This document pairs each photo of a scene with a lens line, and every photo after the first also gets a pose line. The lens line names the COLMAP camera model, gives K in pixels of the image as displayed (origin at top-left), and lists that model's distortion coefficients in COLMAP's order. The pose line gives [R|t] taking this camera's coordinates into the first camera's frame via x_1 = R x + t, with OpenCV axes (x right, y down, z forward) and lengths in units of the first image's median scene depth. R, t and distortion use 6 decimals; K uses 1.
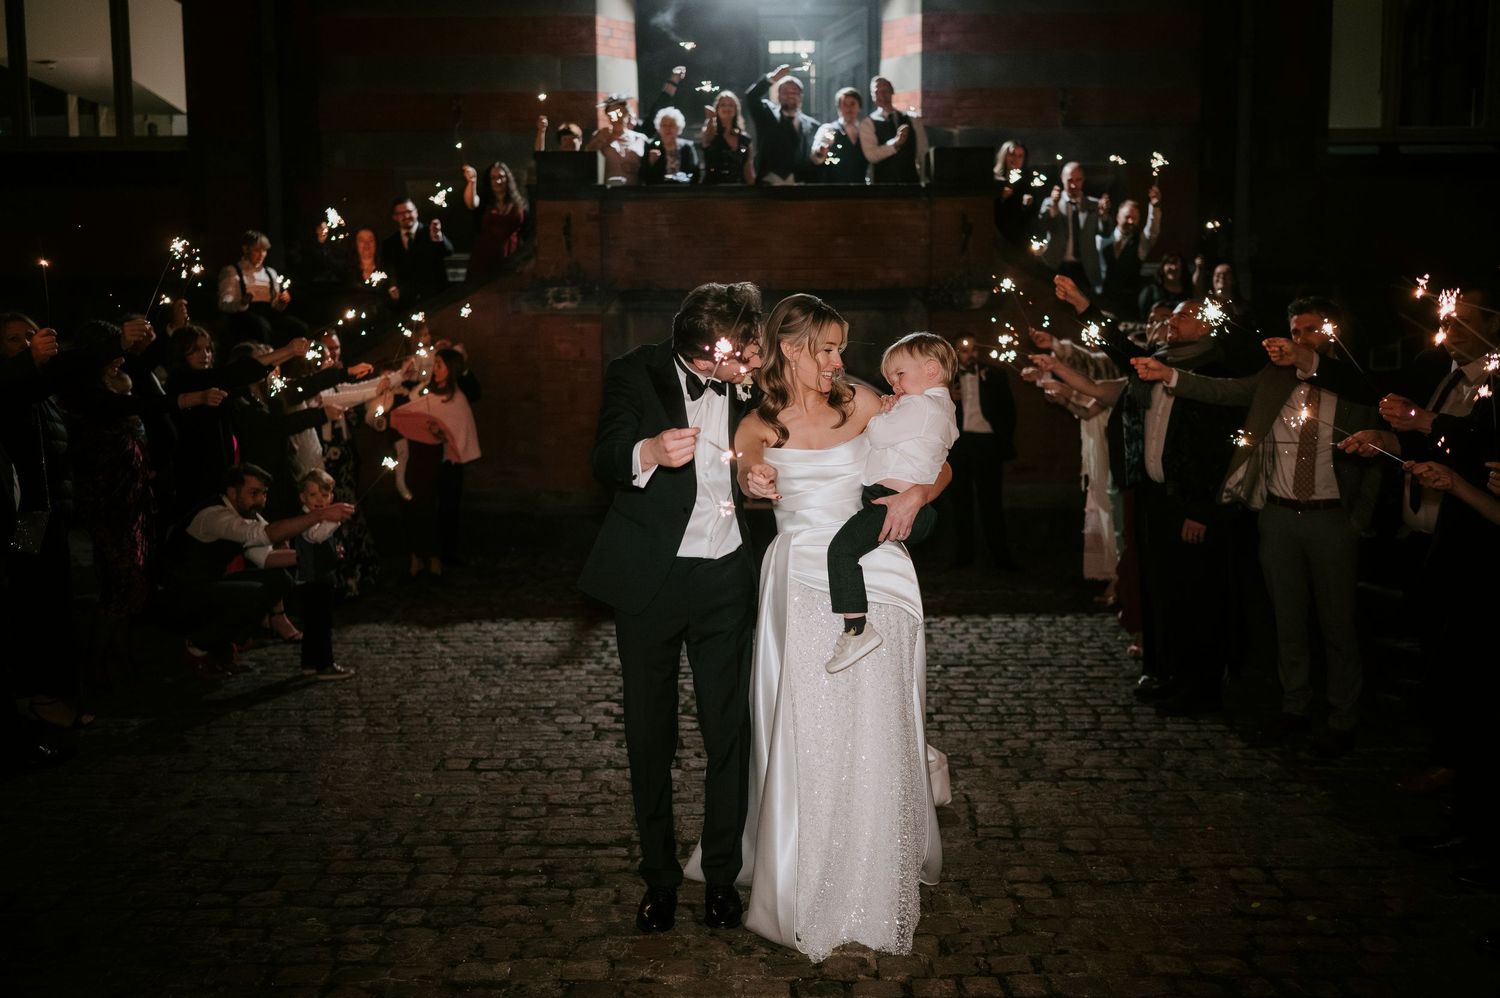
lens RADIAL K [[1421.4, 0, 747.7], [0, 1421.4, 502.9], [0, 0, 1]] dist [-0.001312, 0.008402]
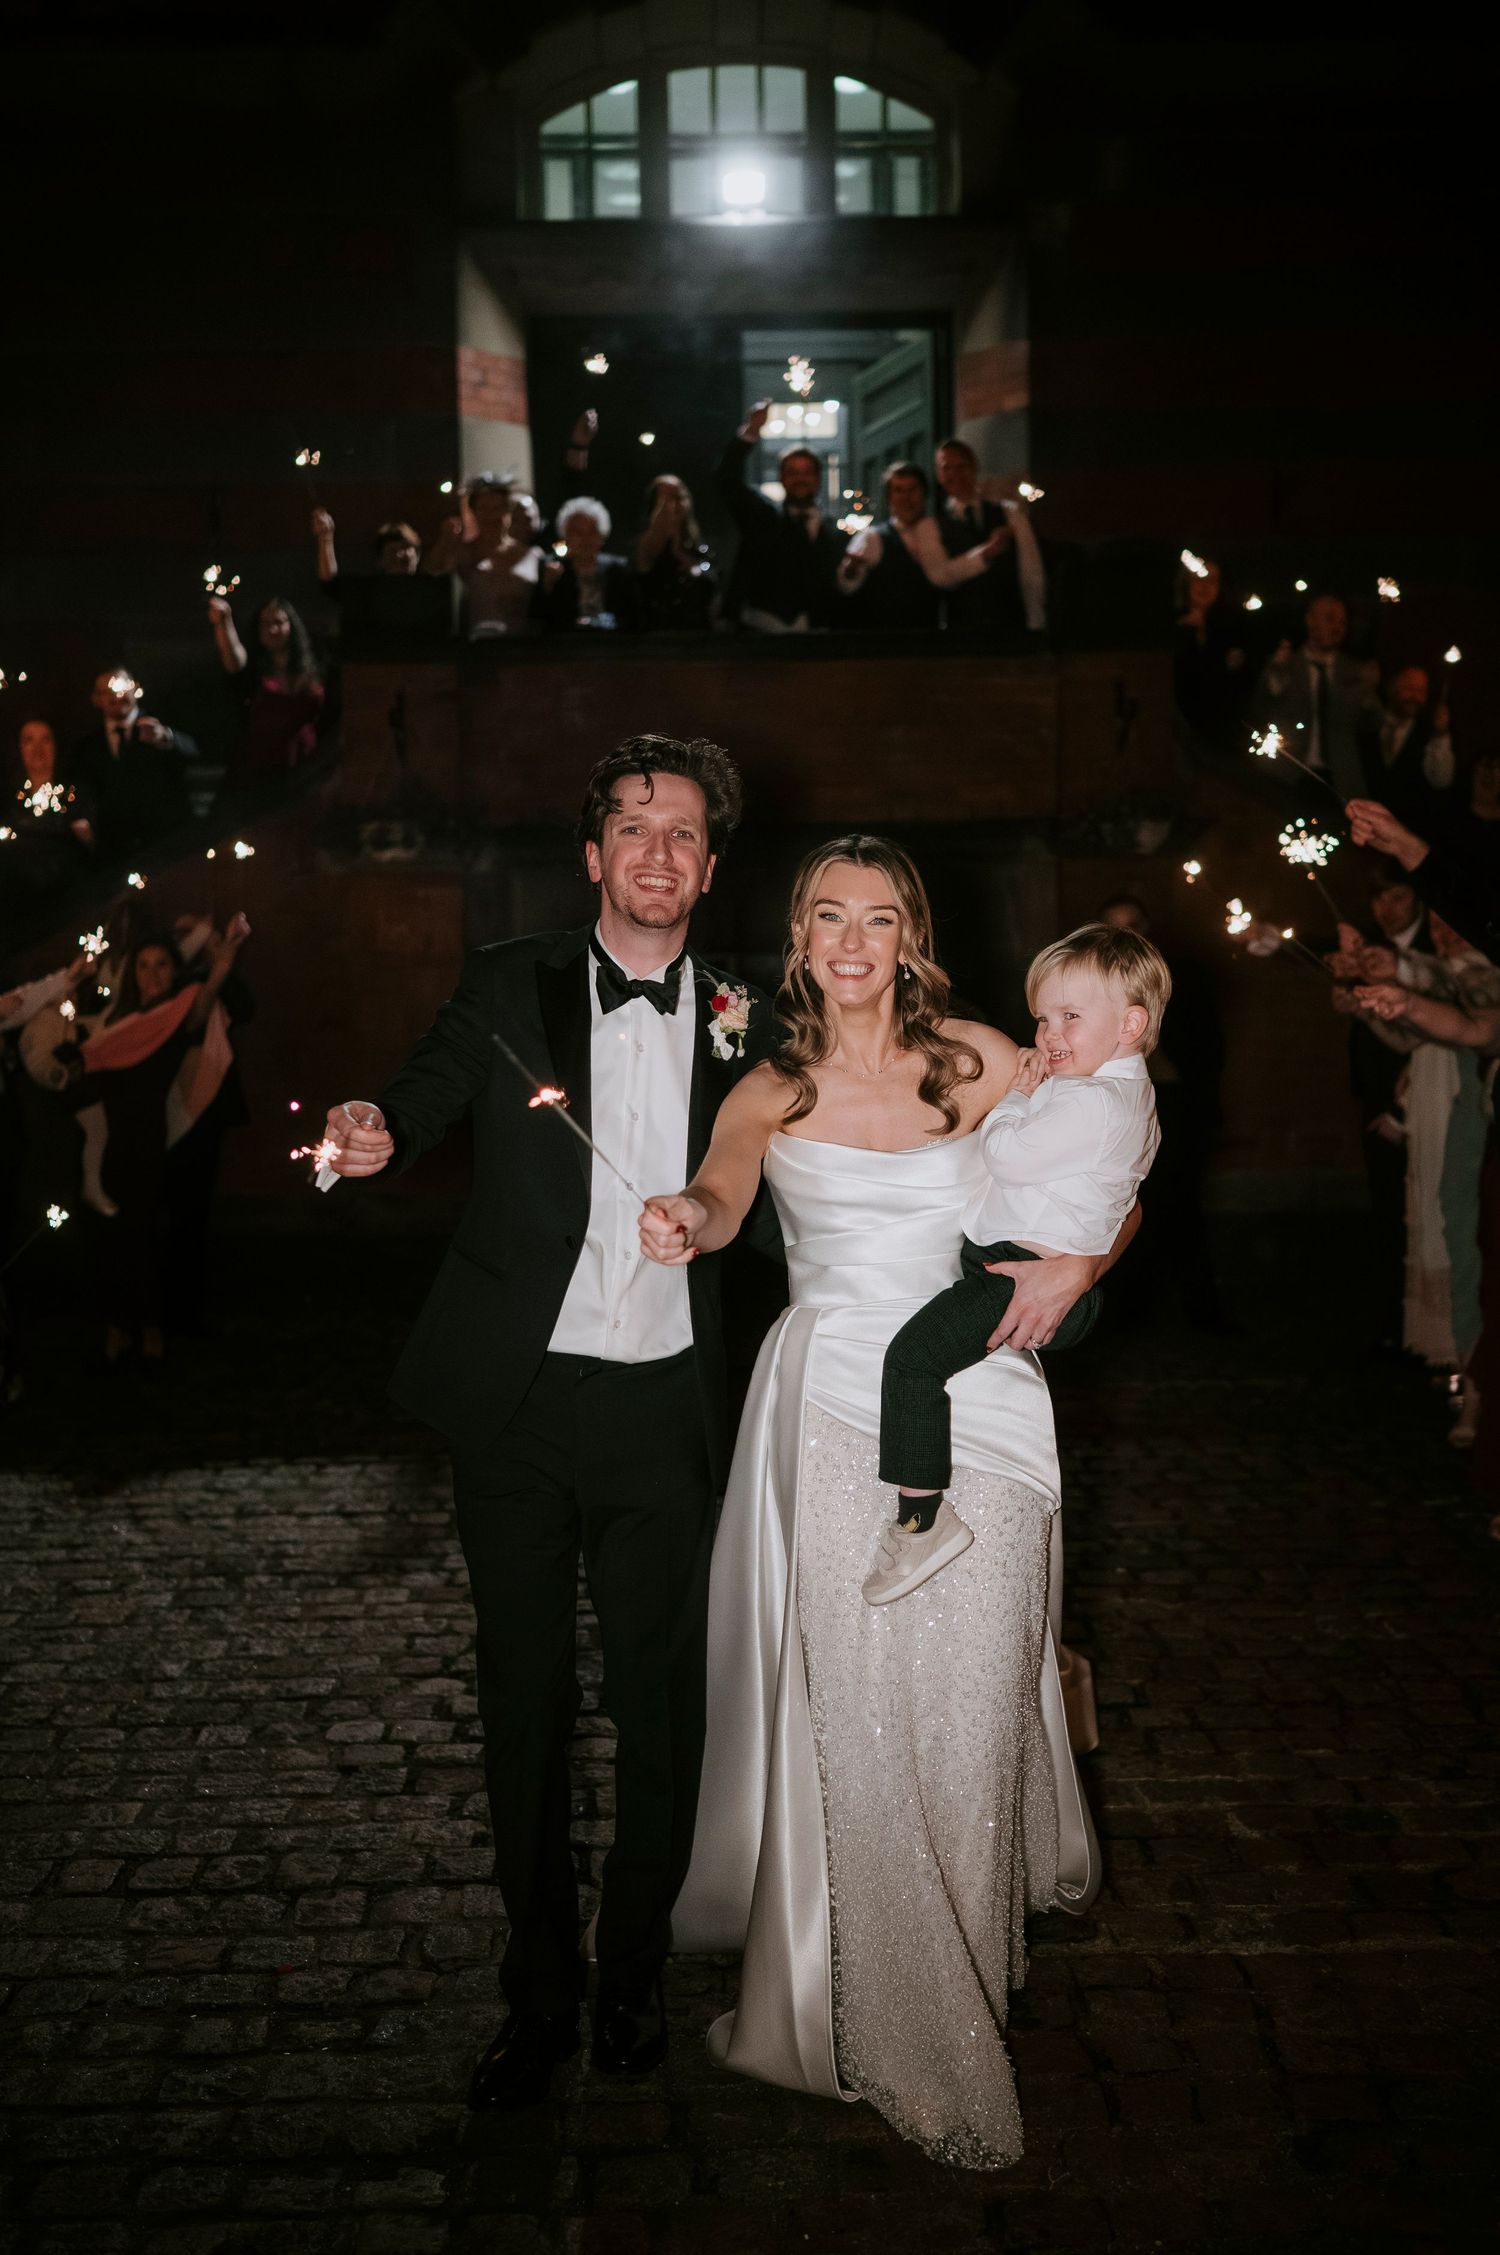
lens RADIAL K [[2265.8, 0, 756.7], [0, 2265.8, 1121.6], [0, 0, 1]] dist [0.071777, 0.000876]
pose [[0.999884, -0.011877, 0.009572, 0.001040], [0.012067, 0.999726, -0.020082, -0.017588], [-0.009331, 0.020195, 0.999753, 0.128414]]
